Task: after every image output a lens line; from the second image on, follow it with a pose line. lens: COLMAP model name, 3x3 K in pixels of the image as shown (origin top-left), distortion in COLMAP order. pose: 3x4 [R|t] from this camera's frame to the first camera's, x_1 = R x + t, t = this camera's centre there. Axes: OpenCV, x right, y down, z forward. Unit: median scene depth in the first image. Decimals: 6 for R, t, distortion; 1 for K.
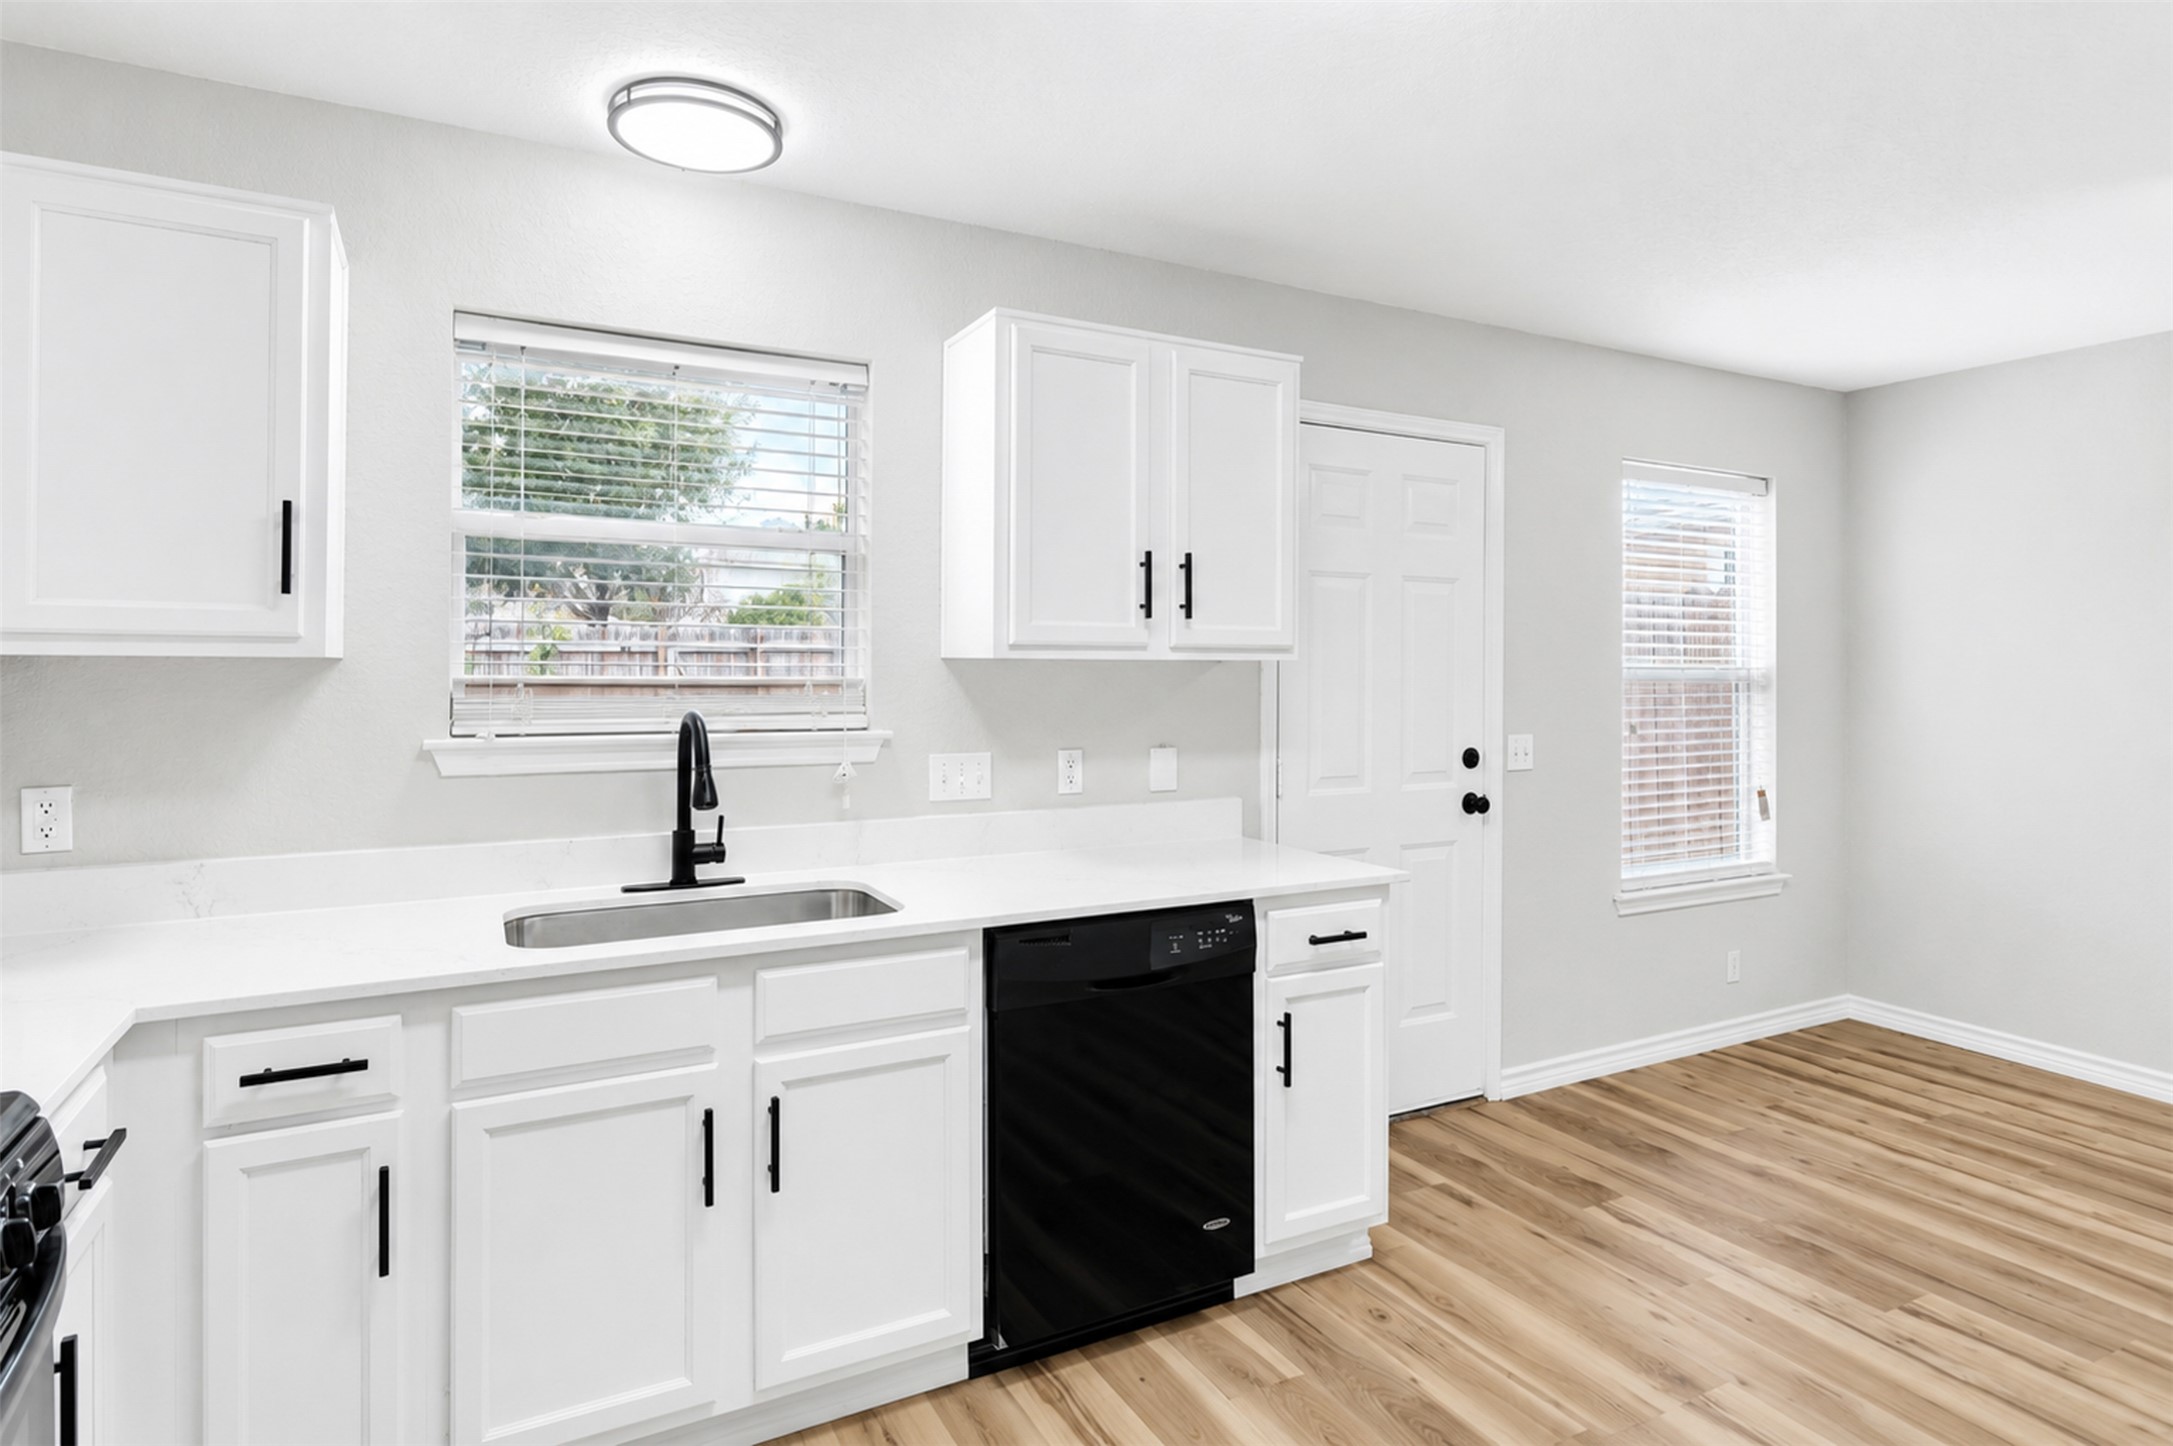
lens RADIAL K [[1158.7, 0, 1090.2], [0, 1158.7, 690.5], [0, 0, 1]] dist [-0.000239, -0.000254]
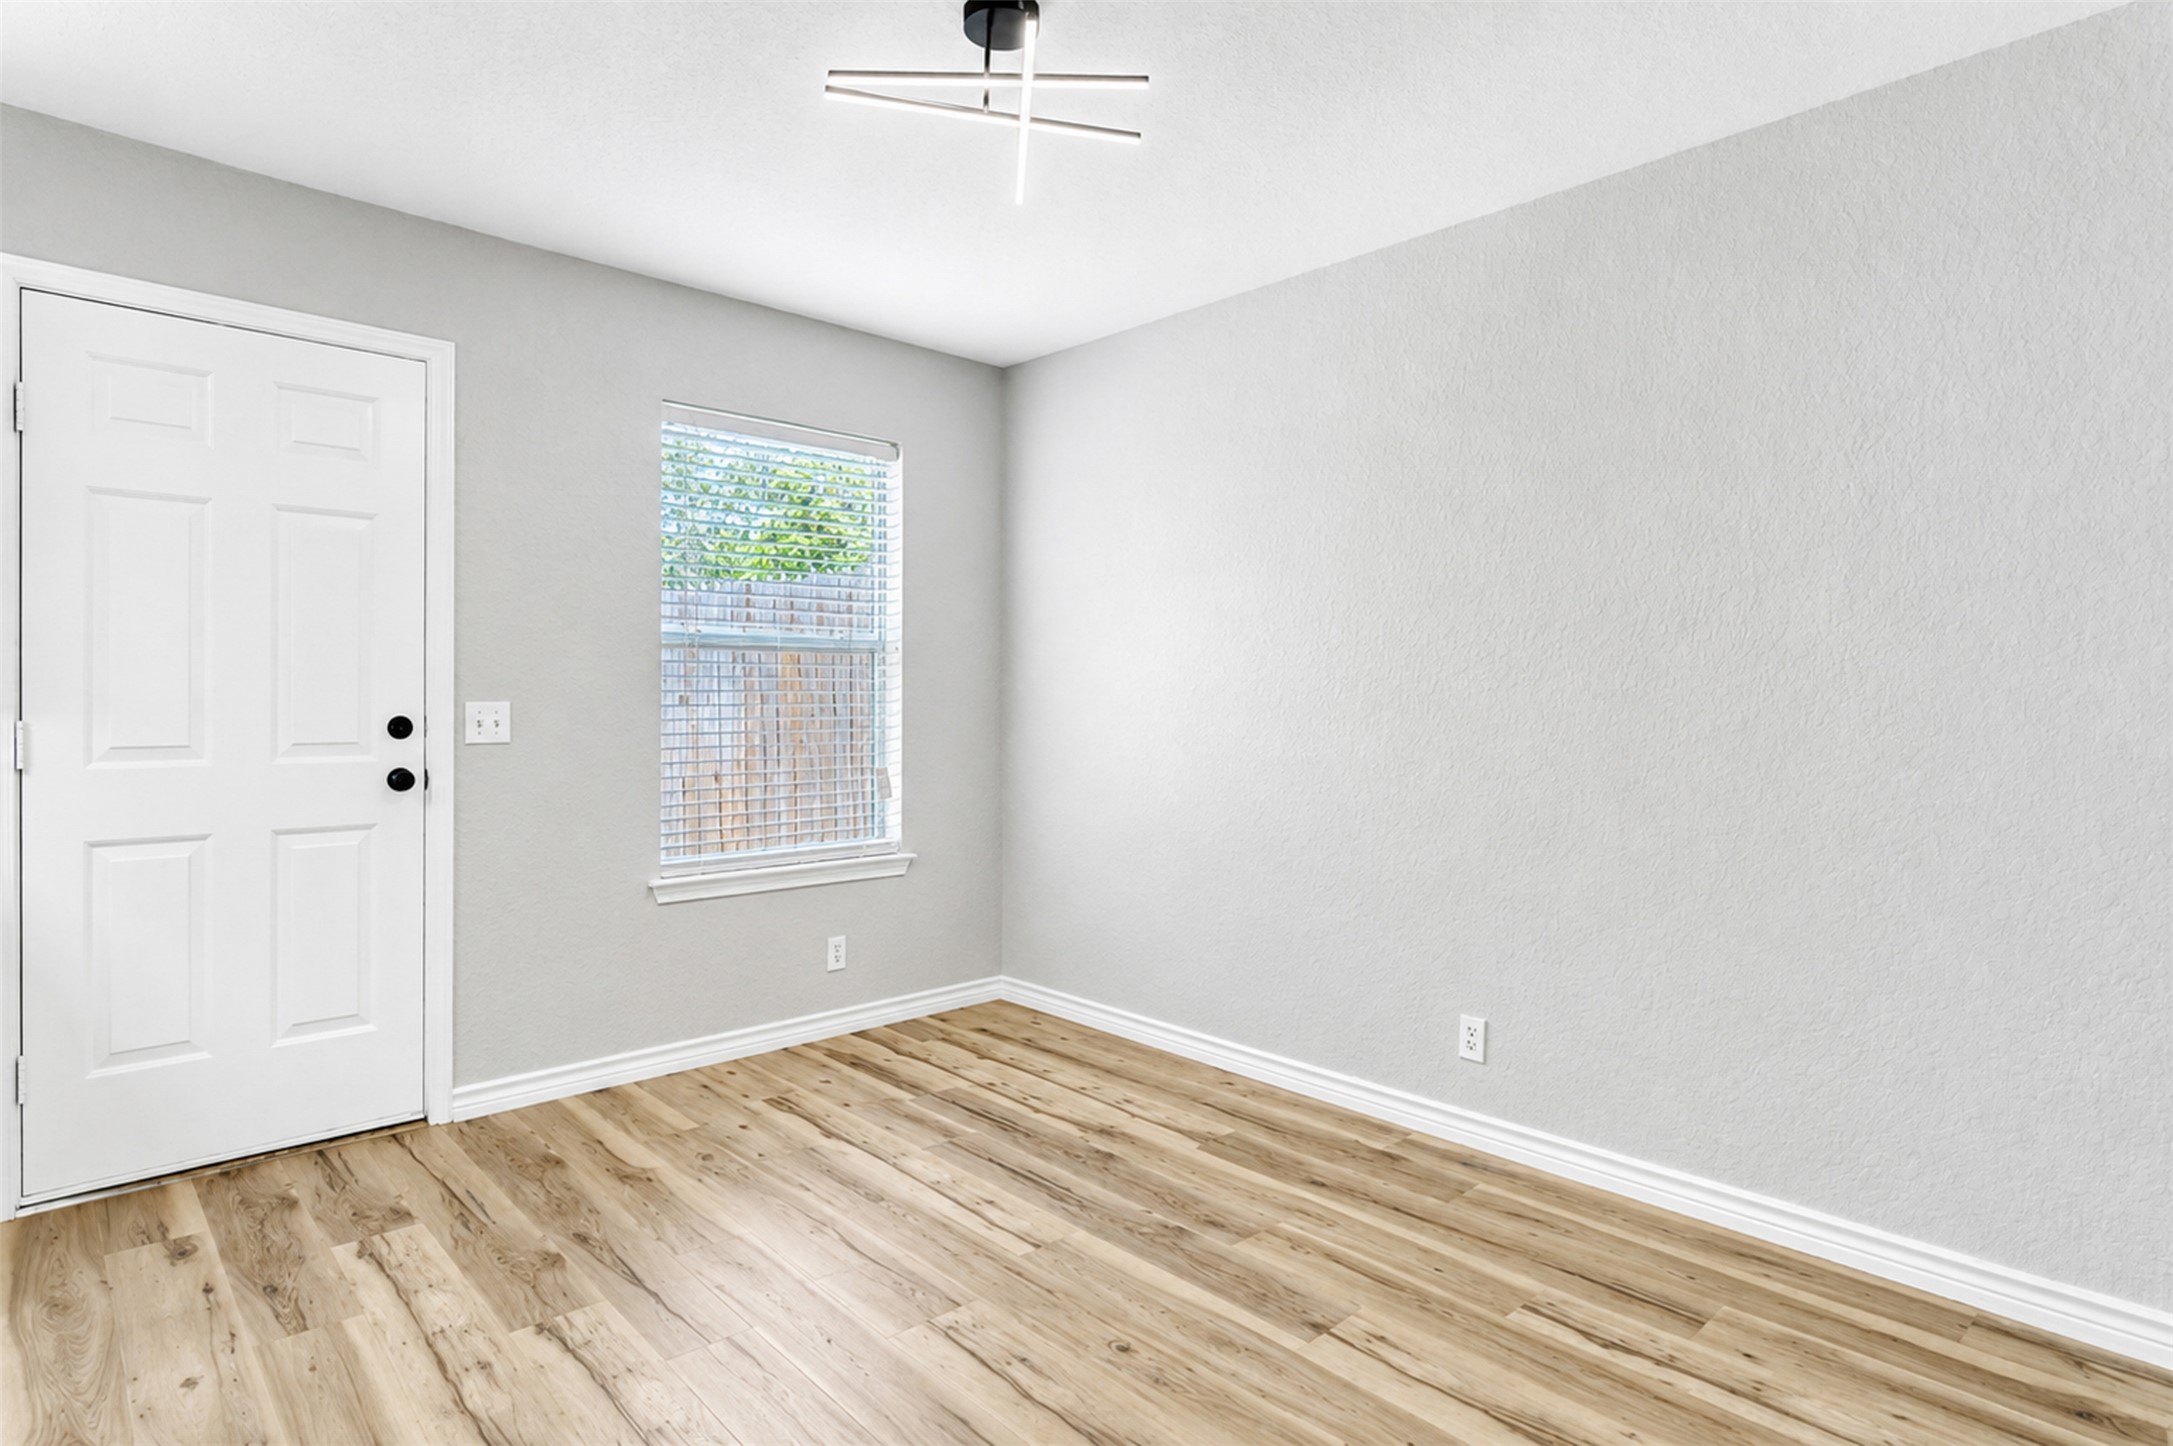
lens RADIAL K [[1158.7, 0, 1090.2], [0, 1158.7, 690.5], [0, 0, 1]] dist [-0.000239, -0.000254]
pose [[0.967897, -0.011580, 0.251079, 0.595157], [0.019779, 0.999349, -0.030156, 0.065292], [-0.250567, 0.034154, 0.967497, 0.033480]]
